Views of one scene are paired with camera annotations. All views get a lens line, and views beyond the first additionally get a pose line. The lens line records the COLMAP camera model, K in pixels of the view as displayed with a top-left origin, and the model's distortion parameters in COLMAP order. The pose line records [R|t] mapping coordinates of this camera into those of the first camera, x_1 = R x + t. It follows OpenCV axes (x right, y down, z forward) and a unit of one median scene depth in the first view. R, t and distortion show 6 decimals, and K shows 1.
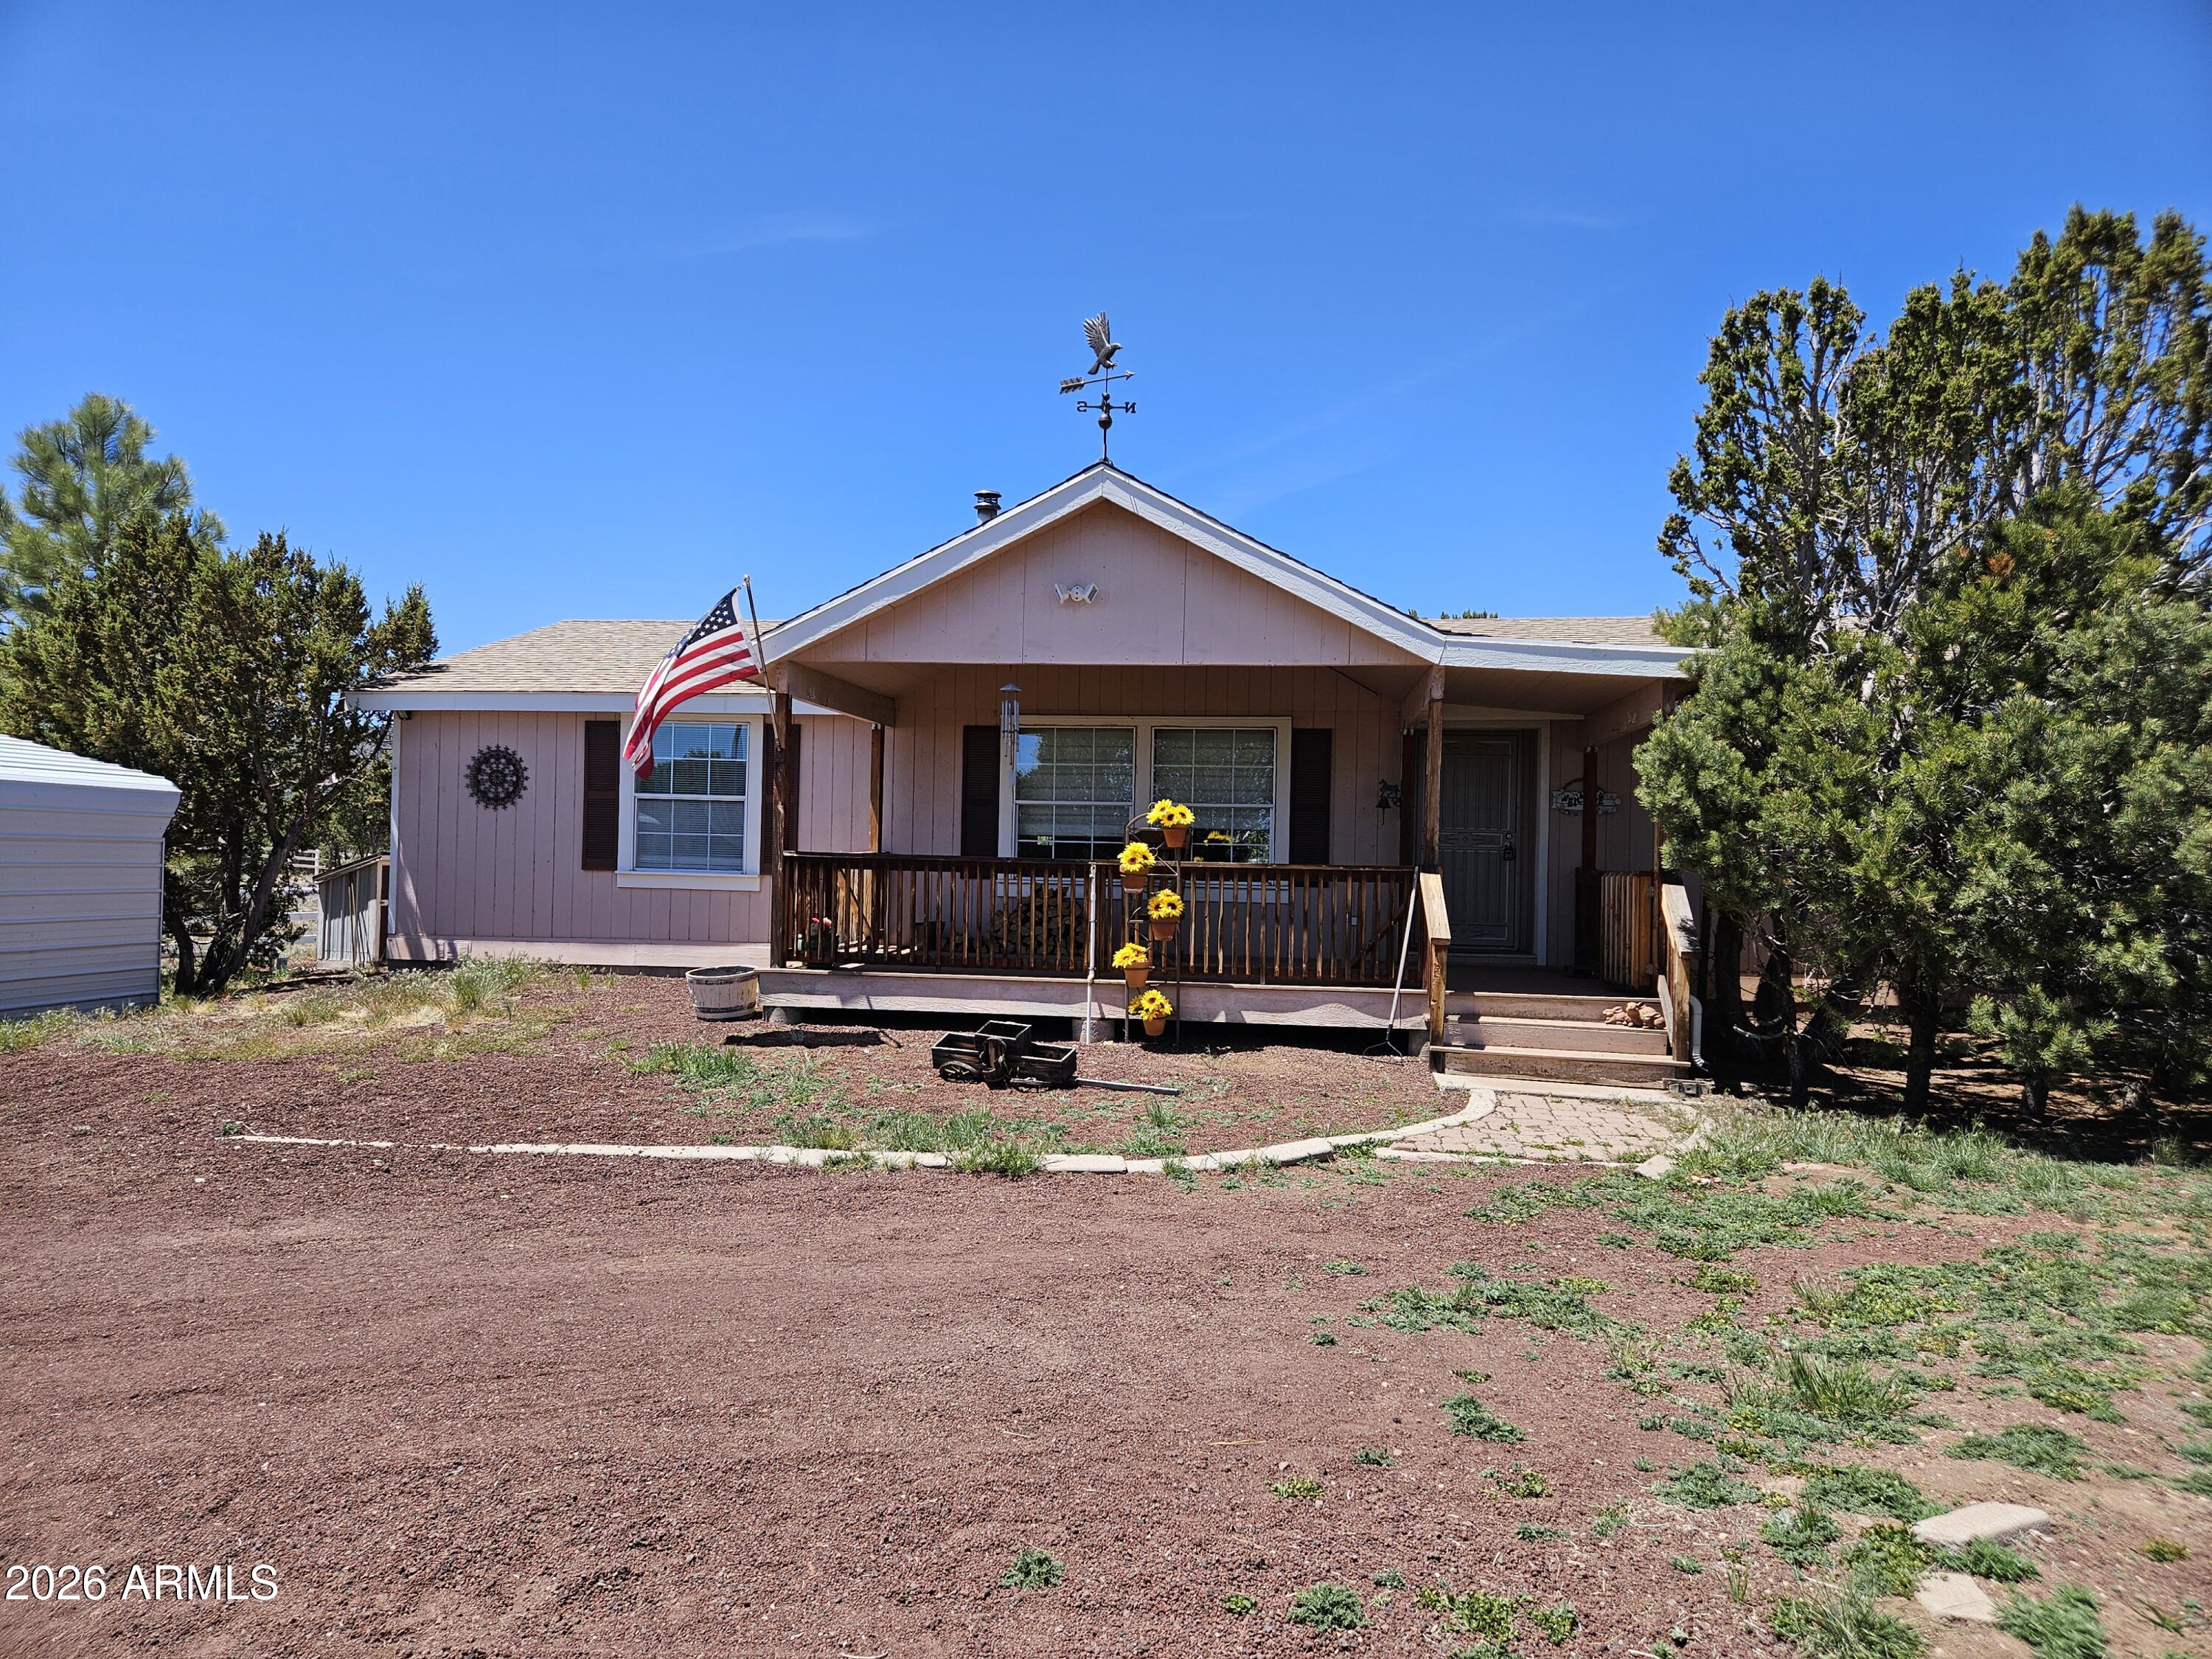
lens RADIAL K [[1467.3, 0, 1105.9], [0, 1467.3, 847.0], [0, 0, 1]] dist [0.069771, -0.053198]
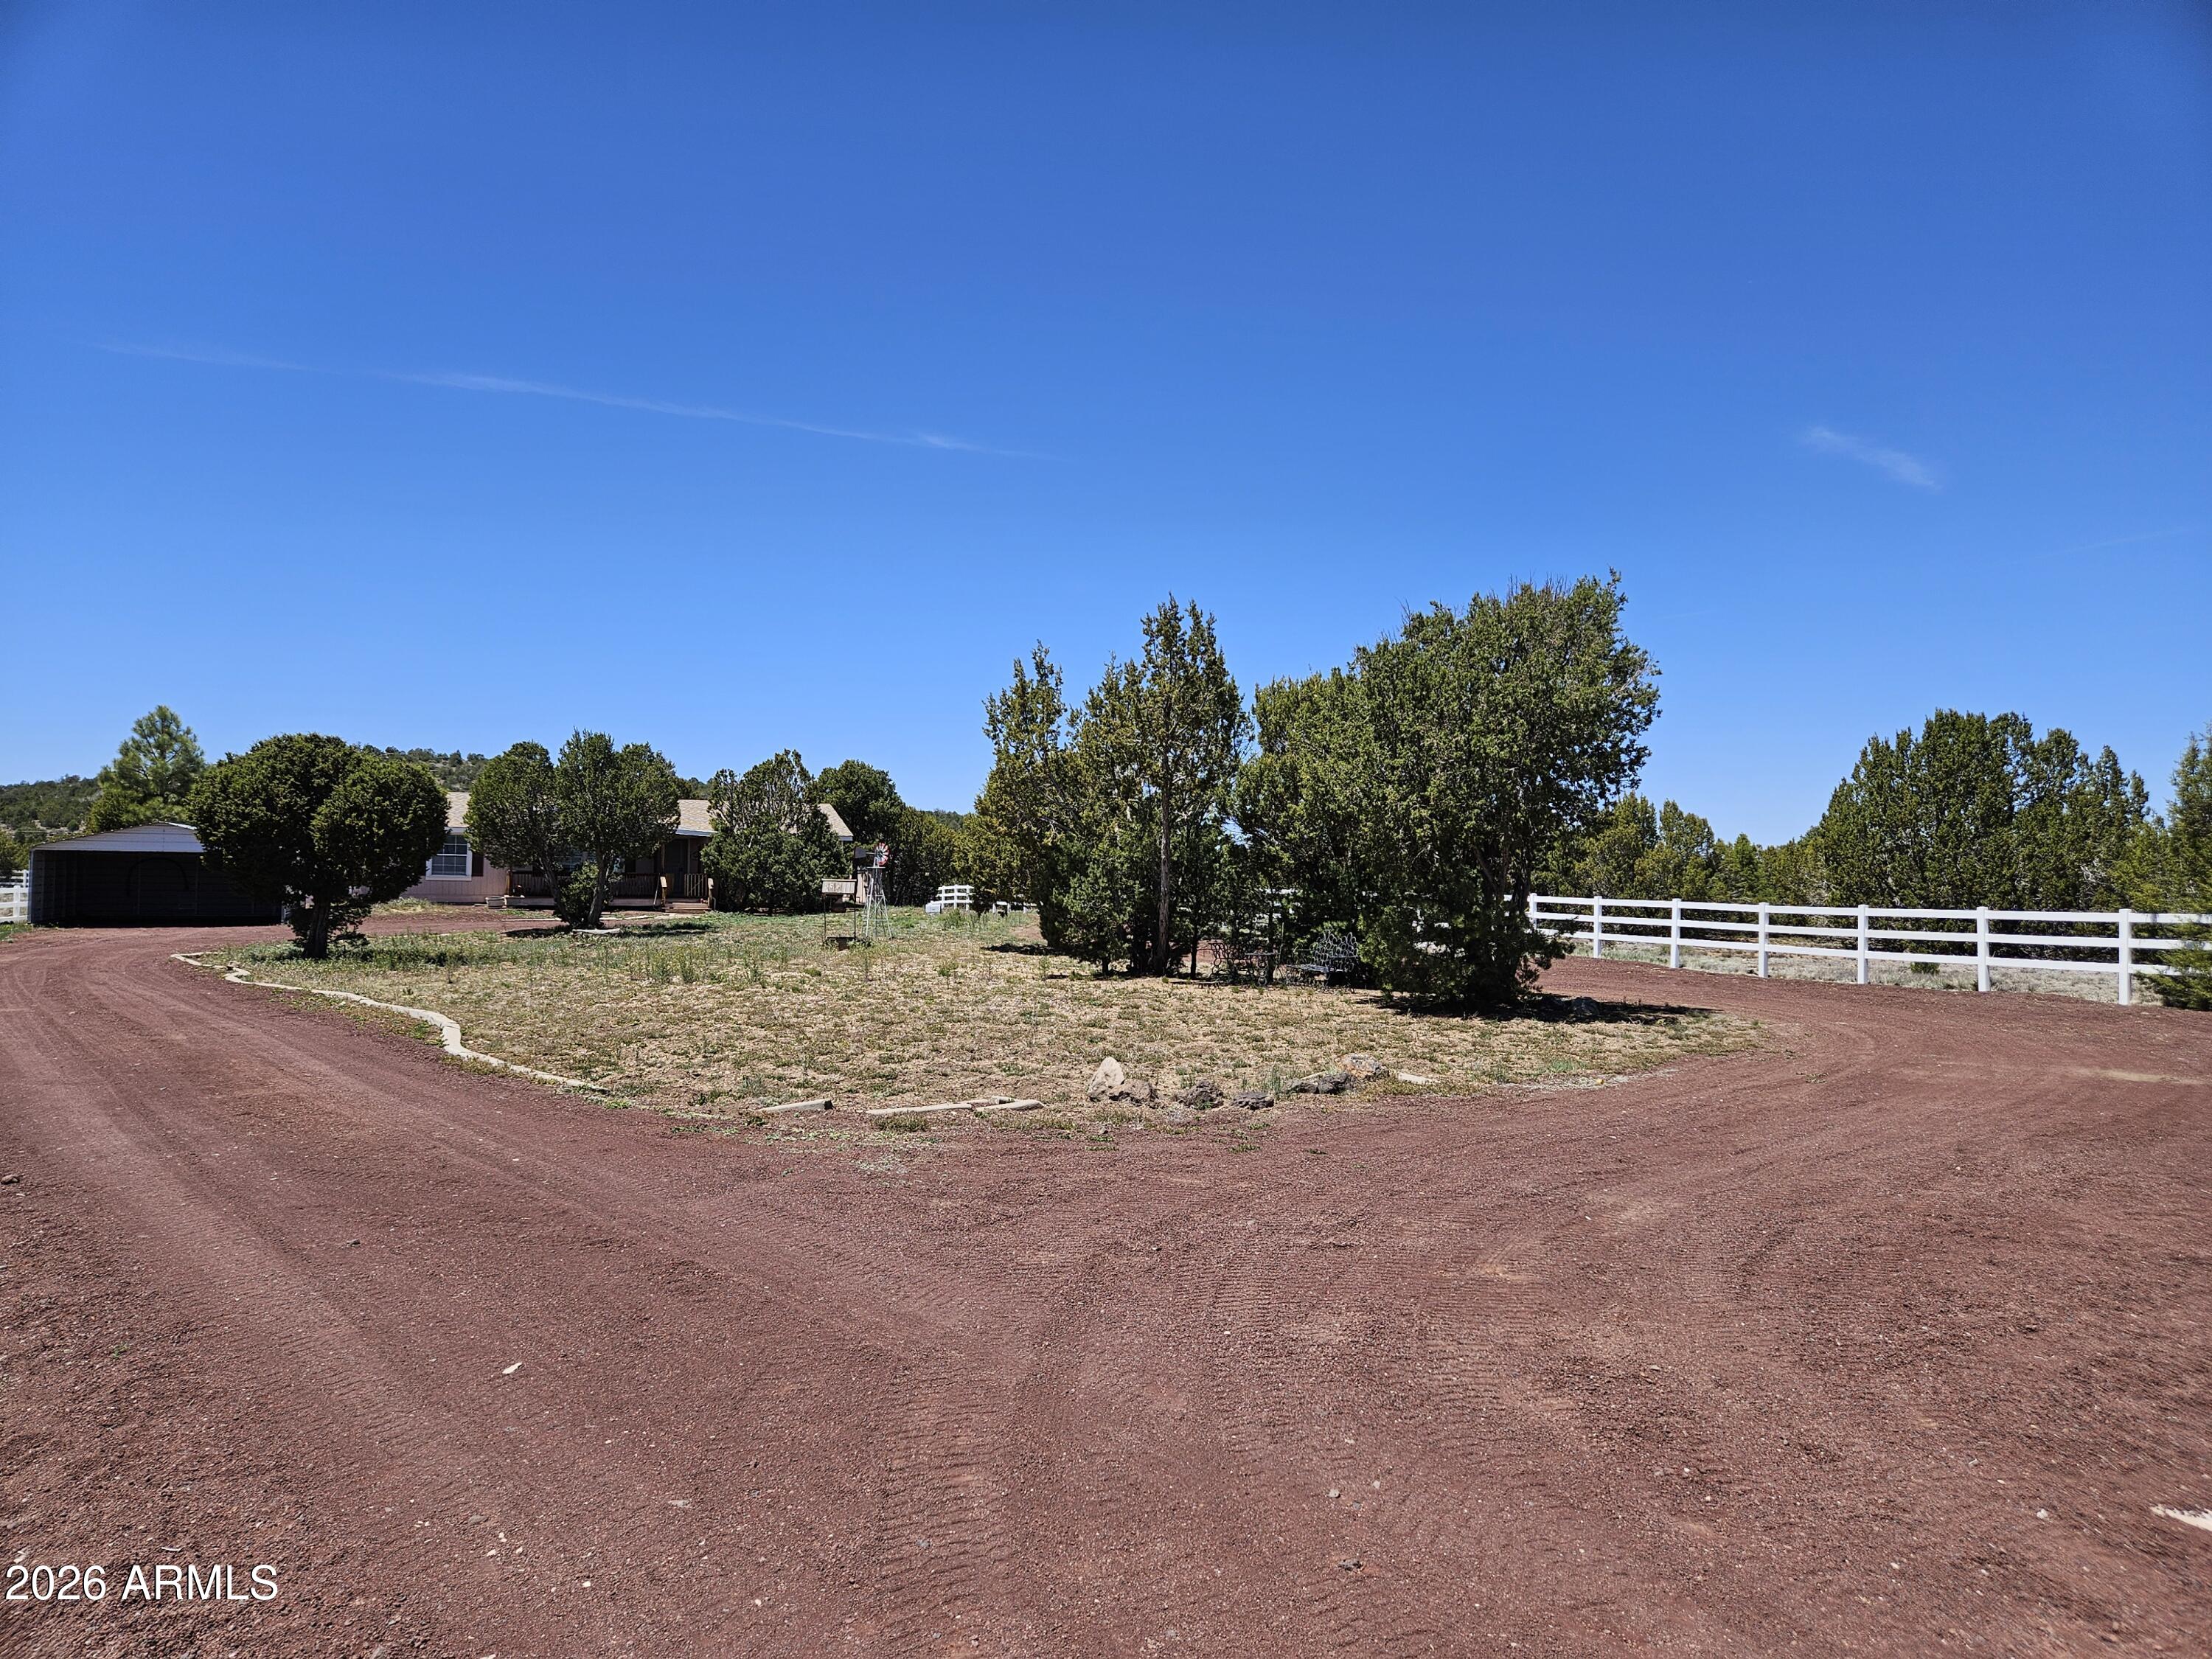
lens RADIAL K [[1467.3, 0, 1114.3], [0, 1467.3, 845.7], [0, 0, 1]] dist [0.069771, -0.053198]
pose [[0.858718, 0.004281, 0.512430, -0.992434], [-0.001032, 0.999978, -0.006625, -0.047248], [-0.512447, 0.005160, 0.858703, -3.947930]]
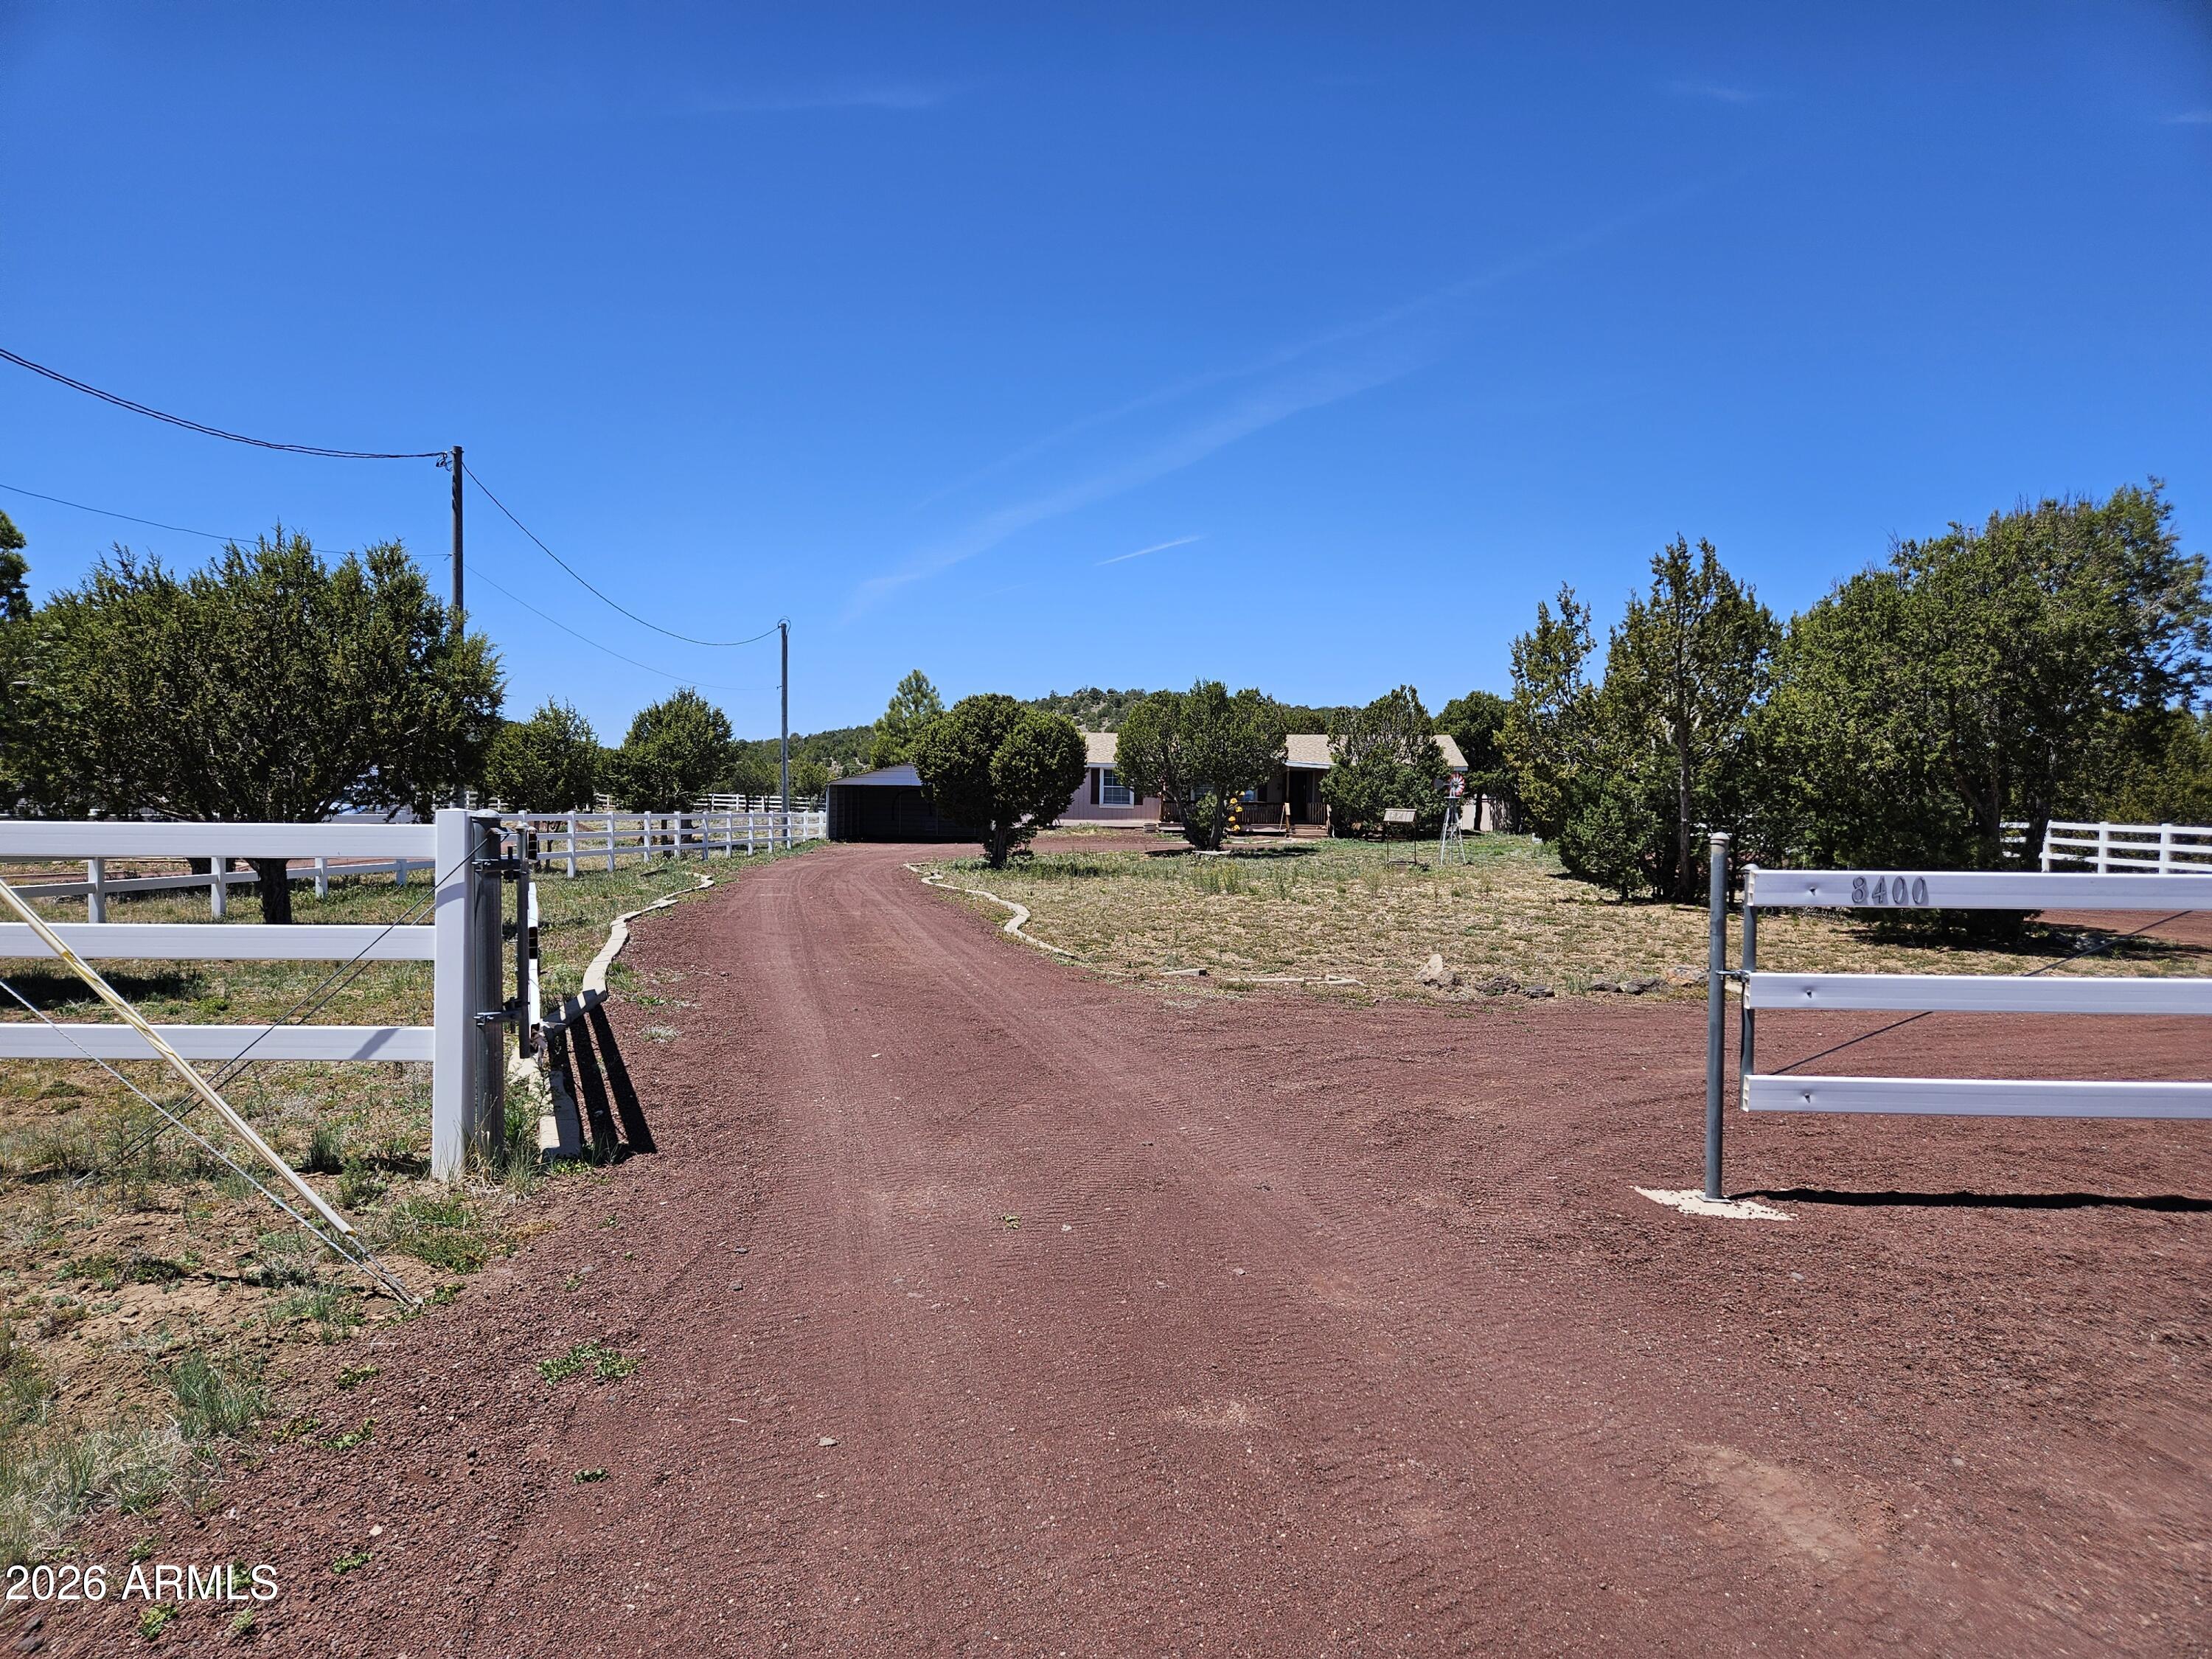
lens RADIAL K [[1467.3, 0, 1103.3], [0, 1467.3, 851.7], [0, 0, 1]] dist [0.069771, -0.053198]
pose [[0.997010, -0.007732, 0.076891, -0.863917], [0.004201, 0.998934, 0.045978, -0.056295], [-0.077164, -0.045518, 0.995979, -4.315650]]
